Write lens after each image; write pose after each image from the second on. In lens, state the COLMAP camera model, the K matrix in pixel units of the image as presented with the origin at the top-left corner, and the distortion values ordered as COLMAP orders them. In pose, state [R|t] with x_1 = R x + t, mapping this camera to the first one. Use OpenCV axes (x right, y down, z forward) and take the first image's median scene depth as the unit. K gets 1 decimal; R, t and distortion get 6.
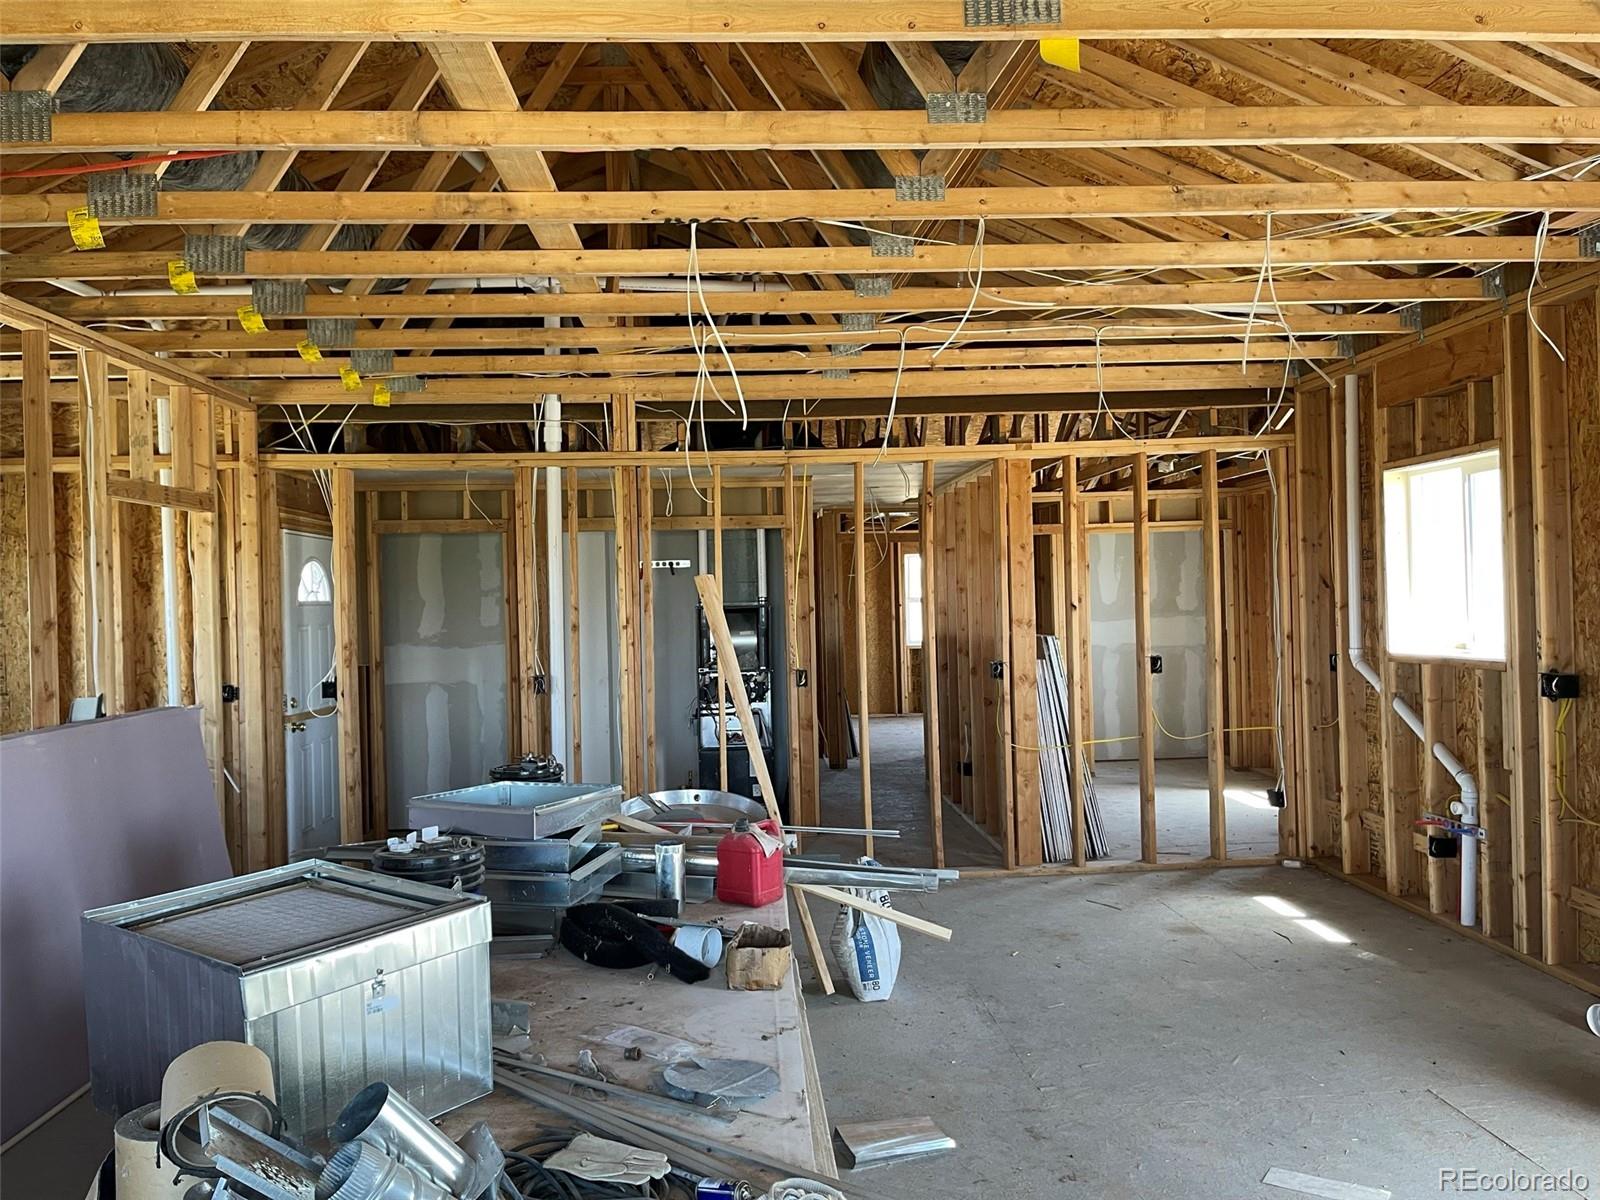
lens RADIAL K [[1215.9, 0, 771.5], [0, 1215.9, 578.2], [0, 0, 1]] dist [0.070476, -0.046606]
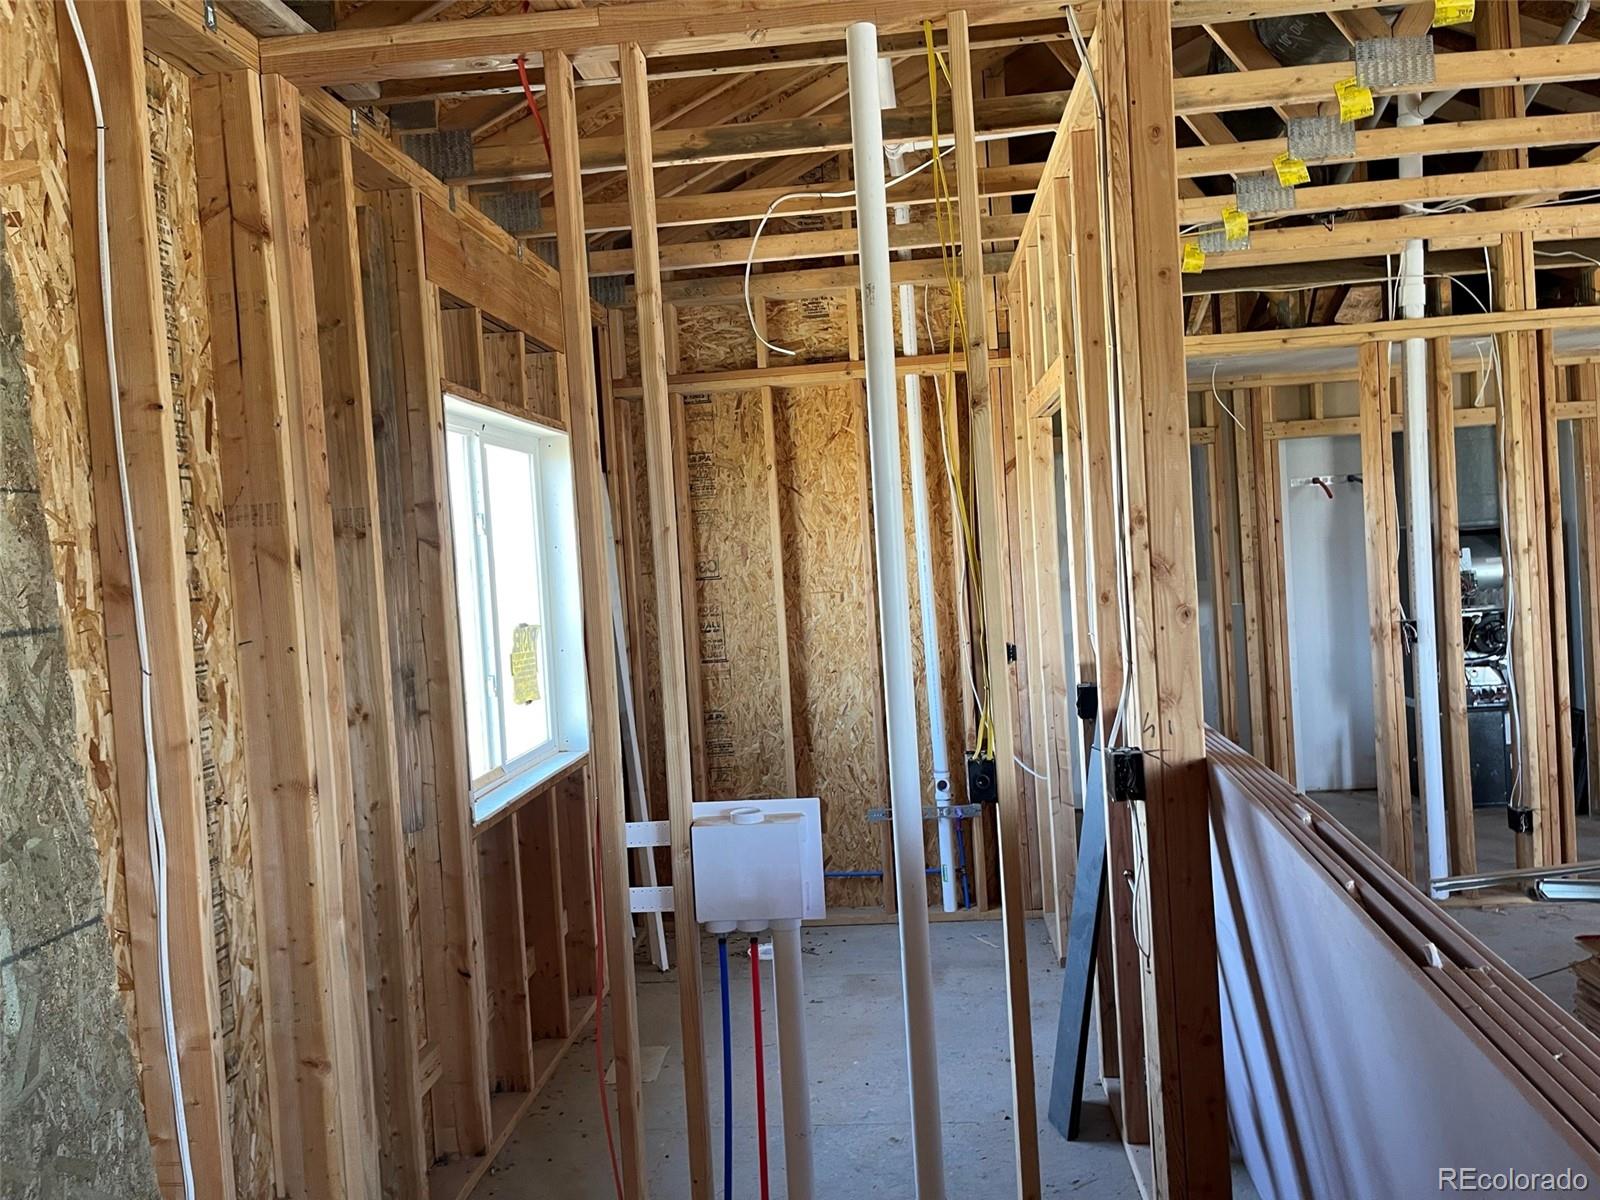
lens RADIAL K [[1215.9, 0, 807.3], [0, 1215.9, 588.9], [0, 0, 1]] dist [0.070476, -0.046606]
pose [[0.991916, -0.035624, -0.121794, -0.461914], [0.042133, 0.997795, 0.051288, 0.006150], [0.119698, -0.056005, 0.991229, 0.202825]]
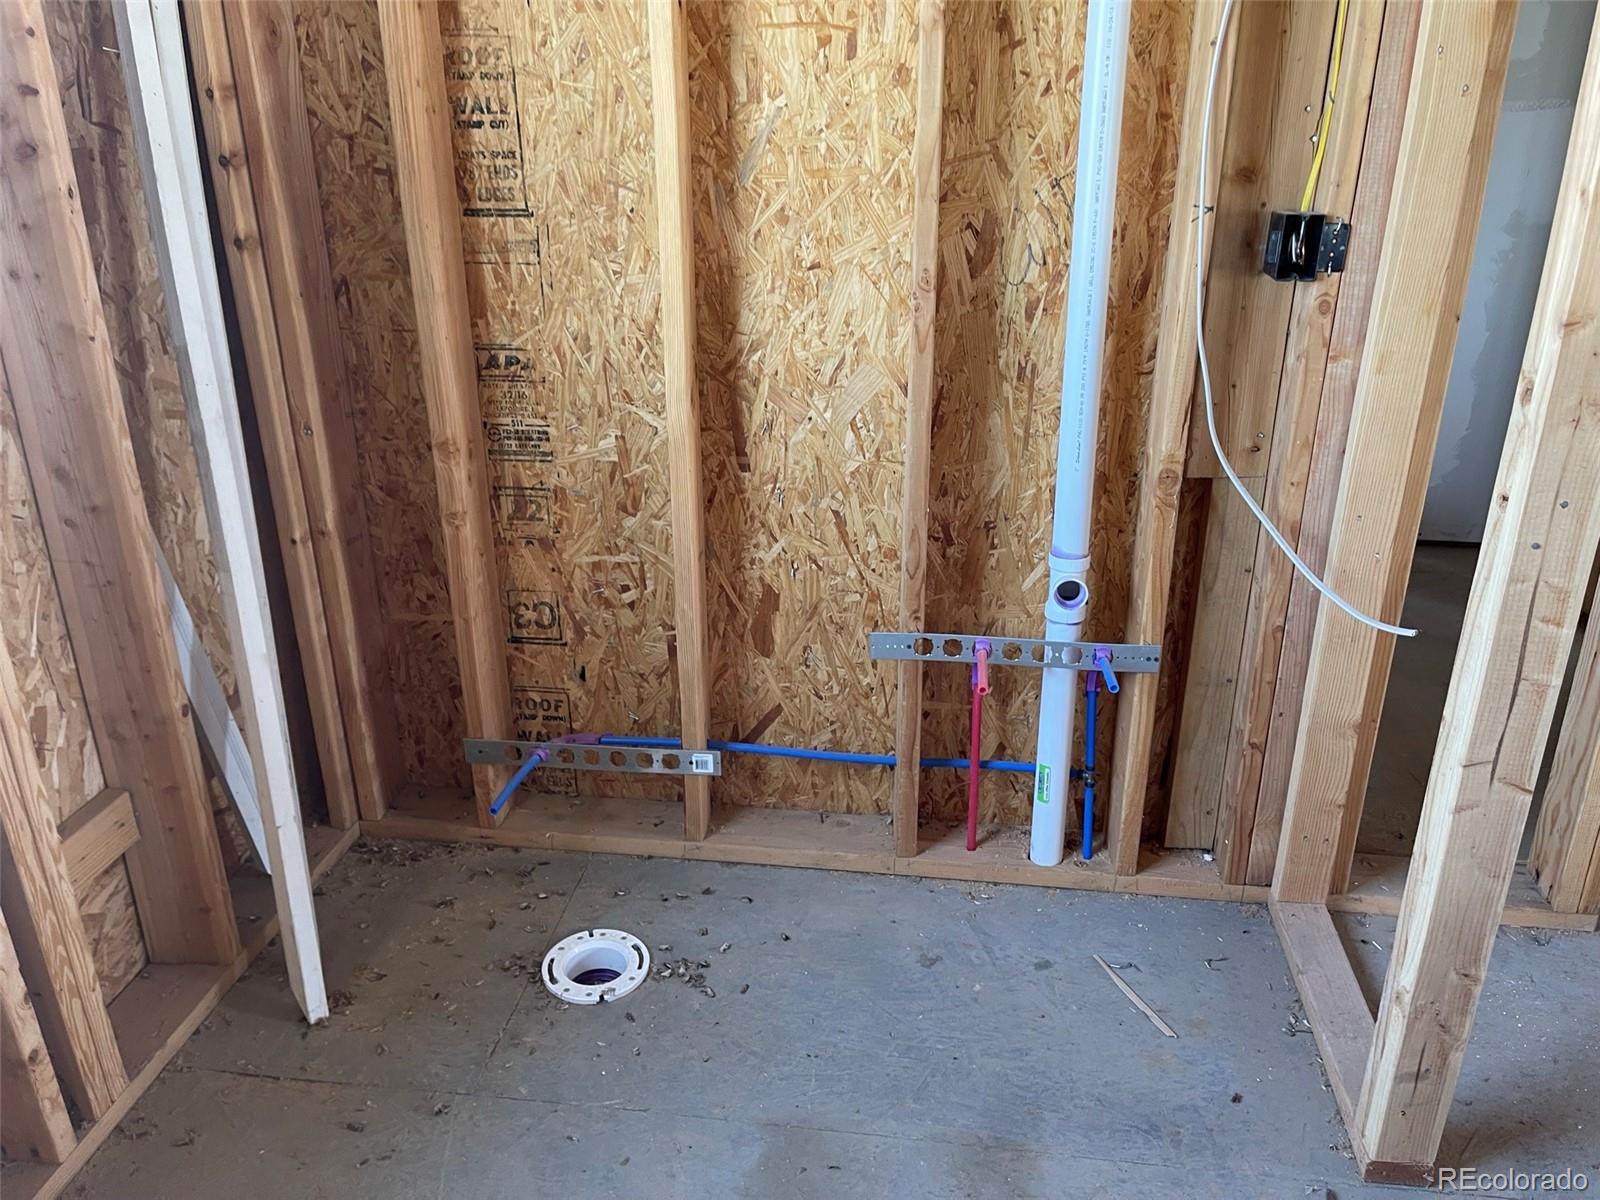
lens RADIAL K [[1215.9, 0, 806.2], [0, 1215.9, 582.7], [0, 0, 1]] dist [0.070476, -0.046606]
pose [[0.984446, 0.086211, -0.153084, -0.493921], [-0.020088, 0.920849, 0.389402, 0.057801], [0.174538, -0.380270, 0.908257, 0.699698]]
